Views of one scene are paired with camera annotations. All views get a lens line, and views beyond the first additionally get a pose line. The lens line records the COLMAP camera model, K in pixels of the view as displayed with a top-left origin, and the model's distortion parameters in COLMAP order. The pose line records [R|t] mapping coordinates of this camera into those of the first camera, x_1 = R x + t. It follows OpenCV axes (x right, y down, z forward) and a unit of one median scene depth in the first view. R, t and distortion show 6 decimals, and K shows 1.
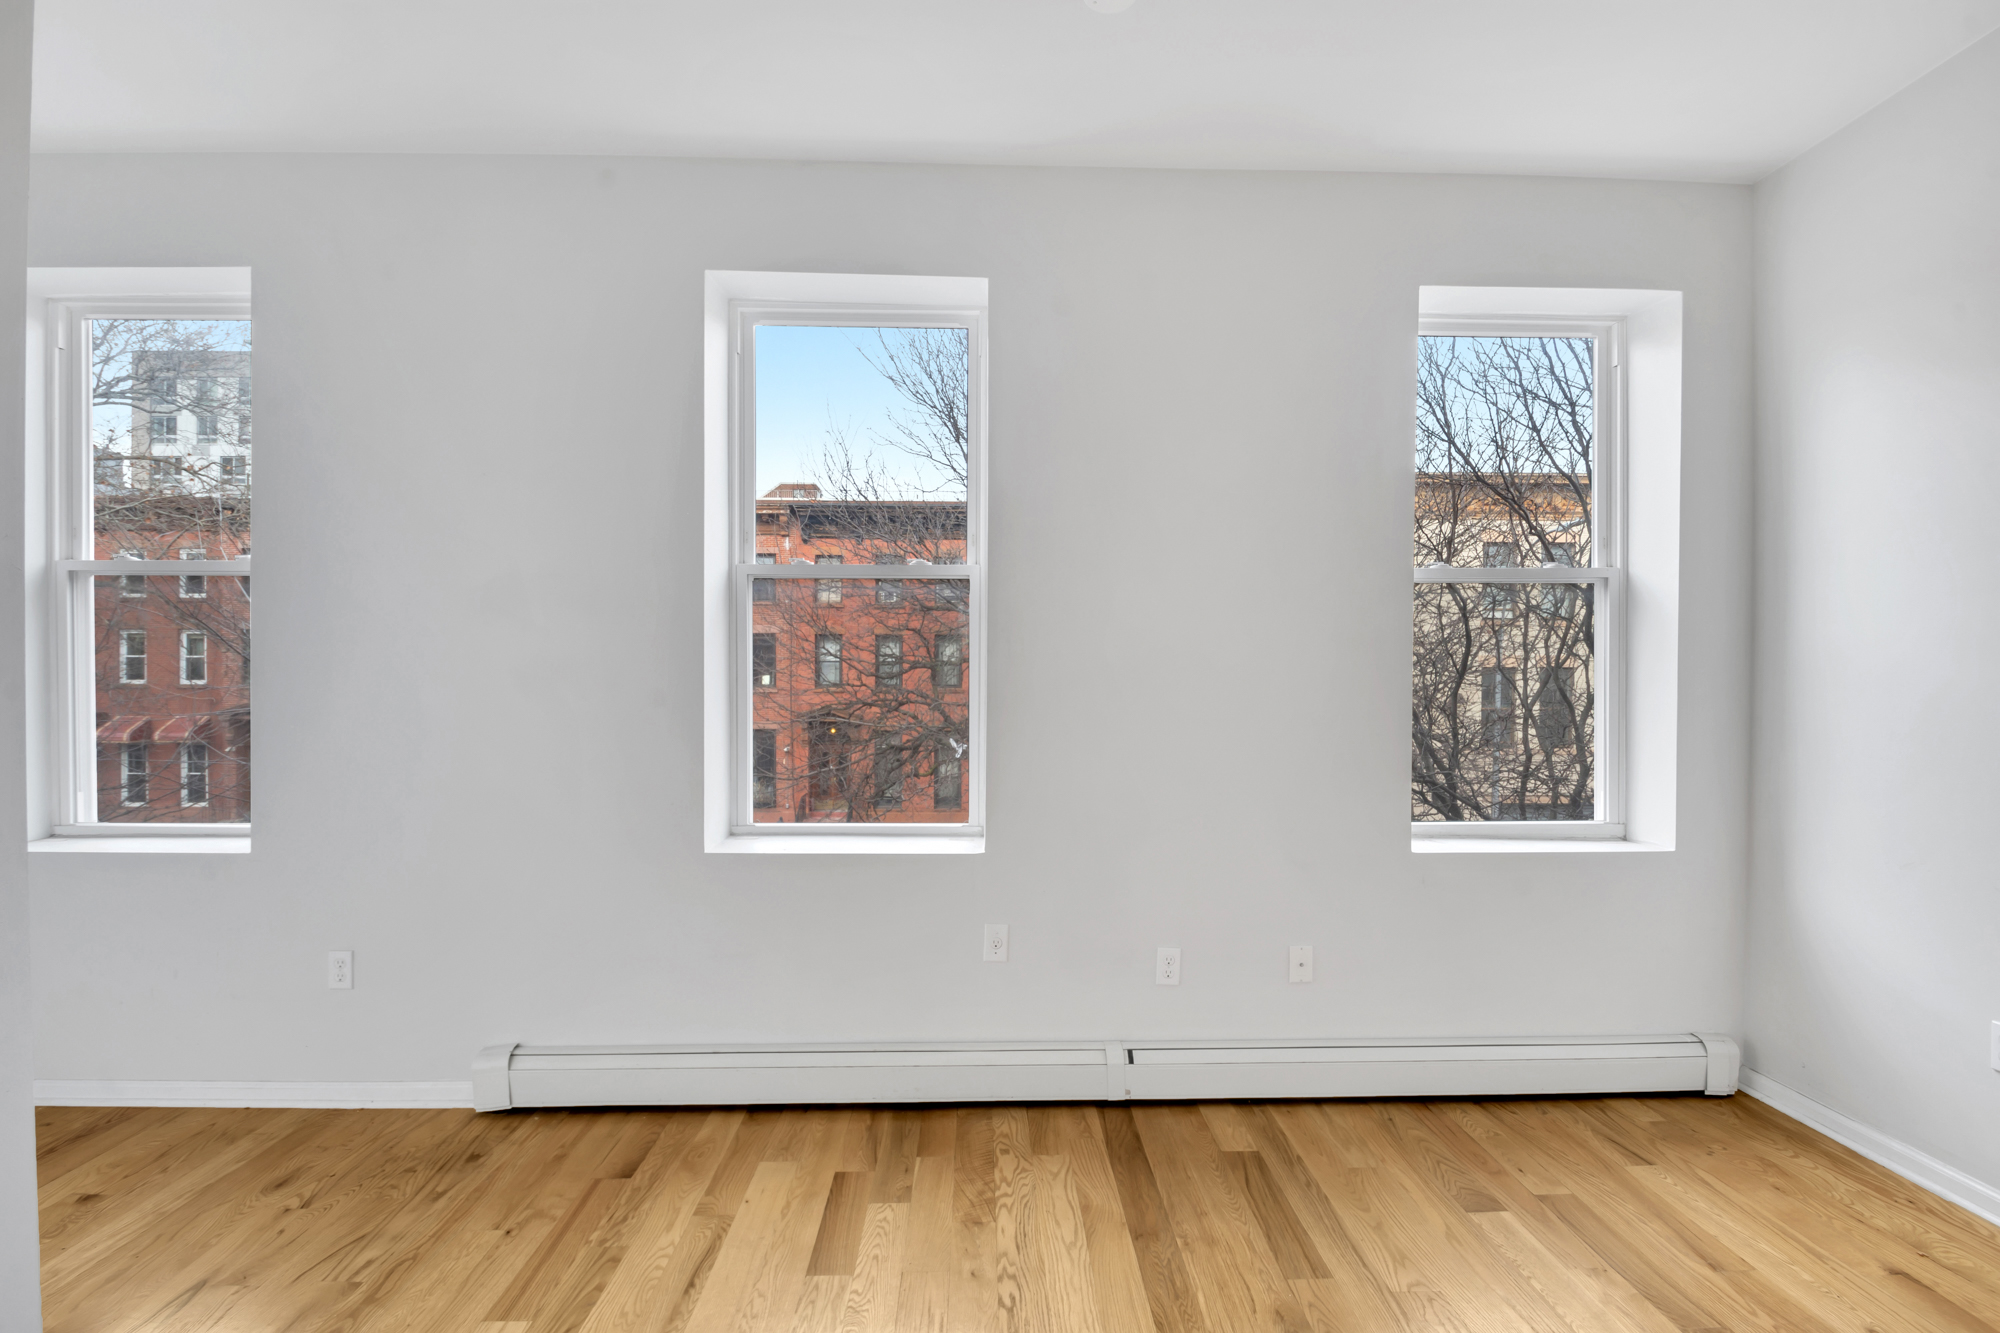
lens RADIAL K [[878.9, 0, 1000.7], [0, 878.9, 692.4], [0, 0, 1]] dist [0.011161, -0.014300]
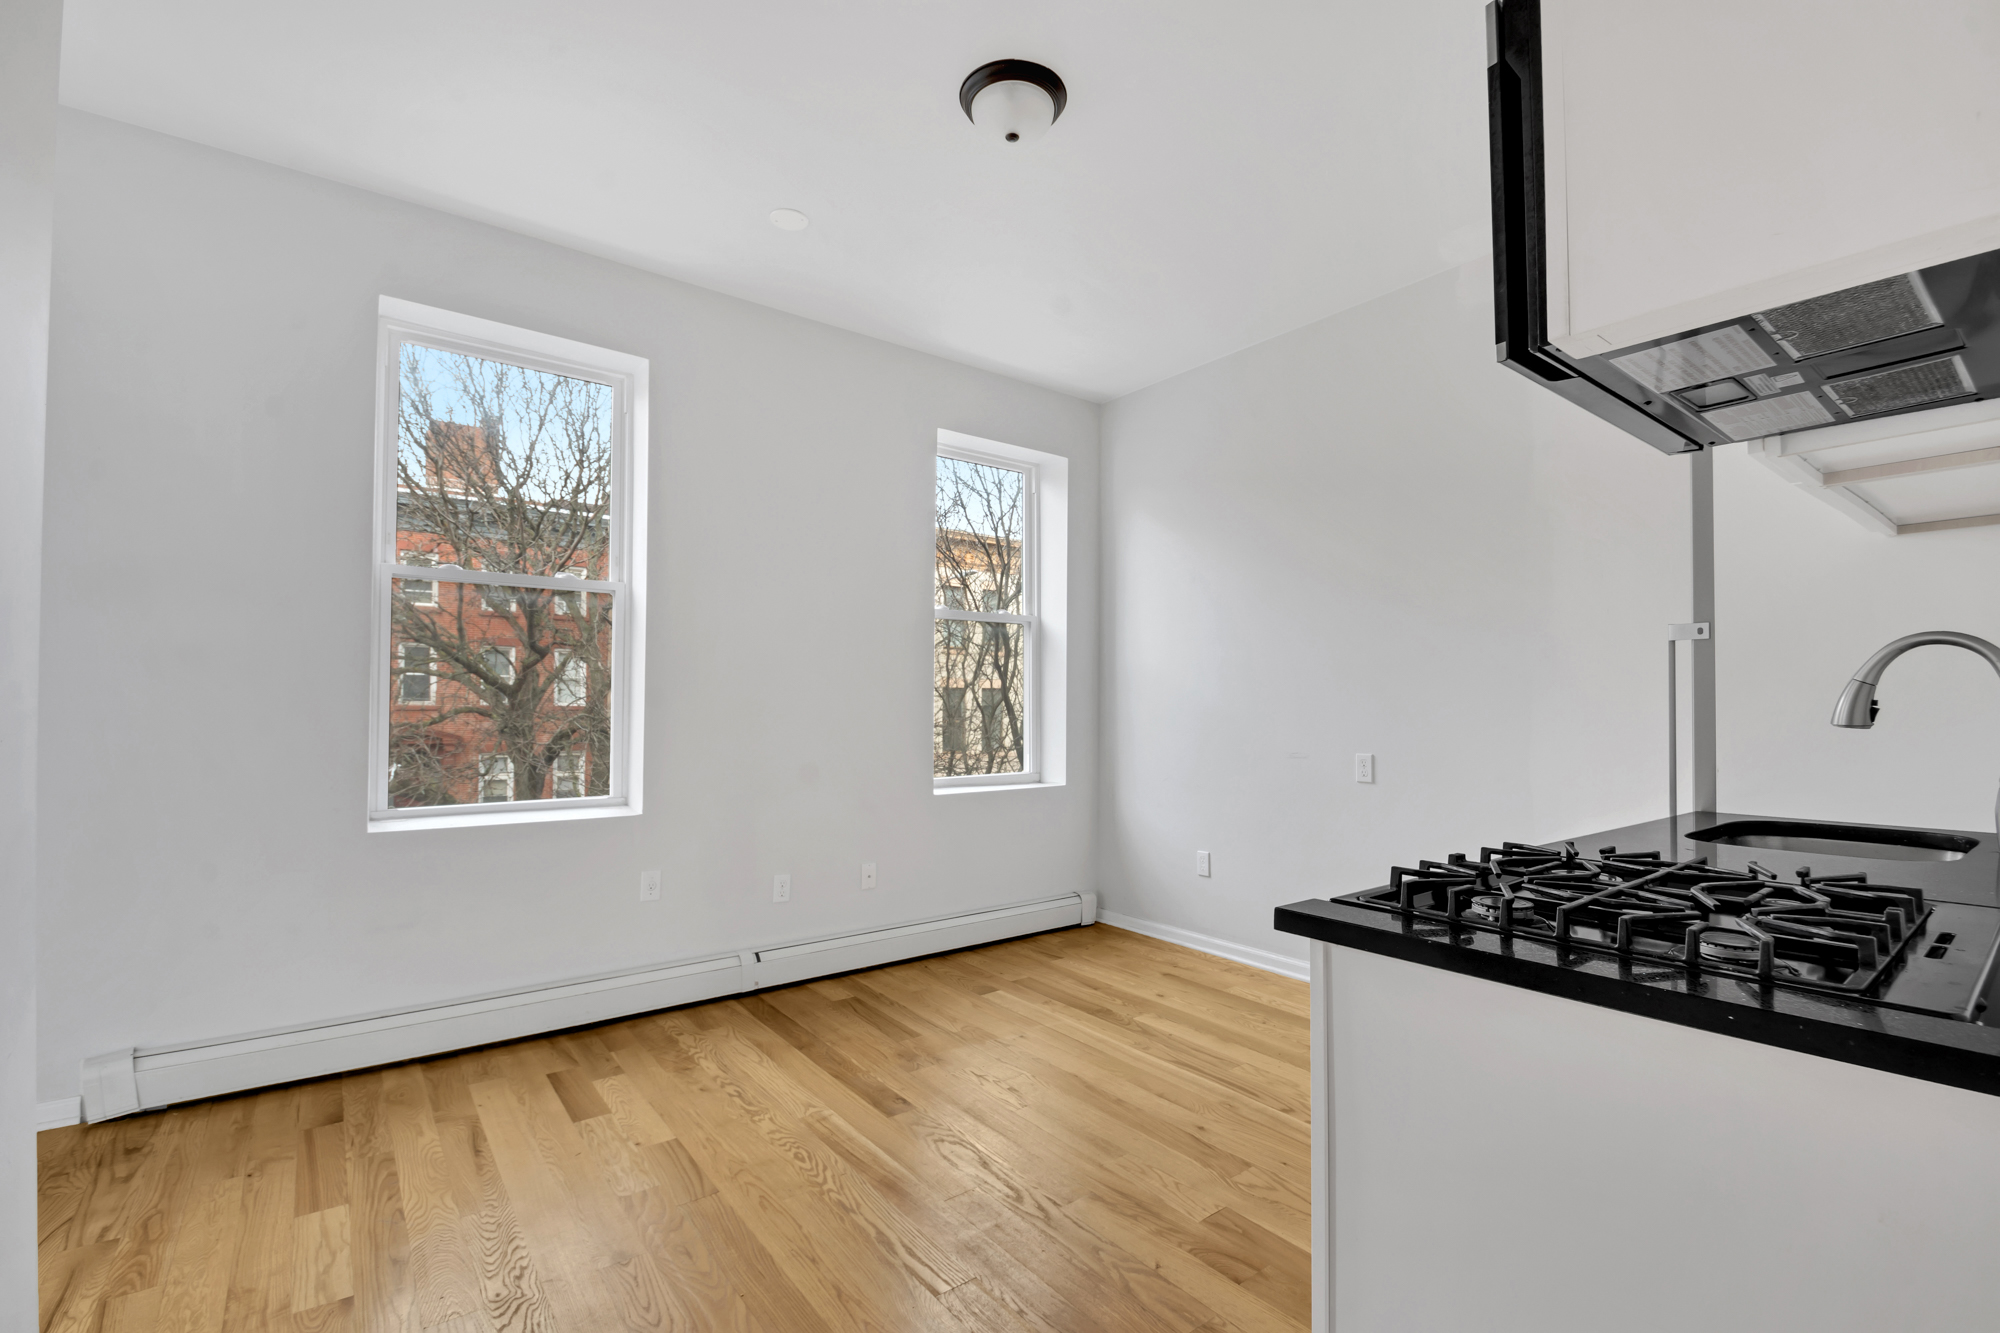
lens RADIAL K [[878.9, 0, 1000.7], [0, 878.9, 692.4], [0, 0, 1]] dist [0.011161, -0.014300]
pose [[0.811624, 0.008710, 0.584115, -0.365174], [0.004428, 0.999768, -0.021061, 0.040870], [-0.584163, 0.019680, 0.811398, -0.341599]]
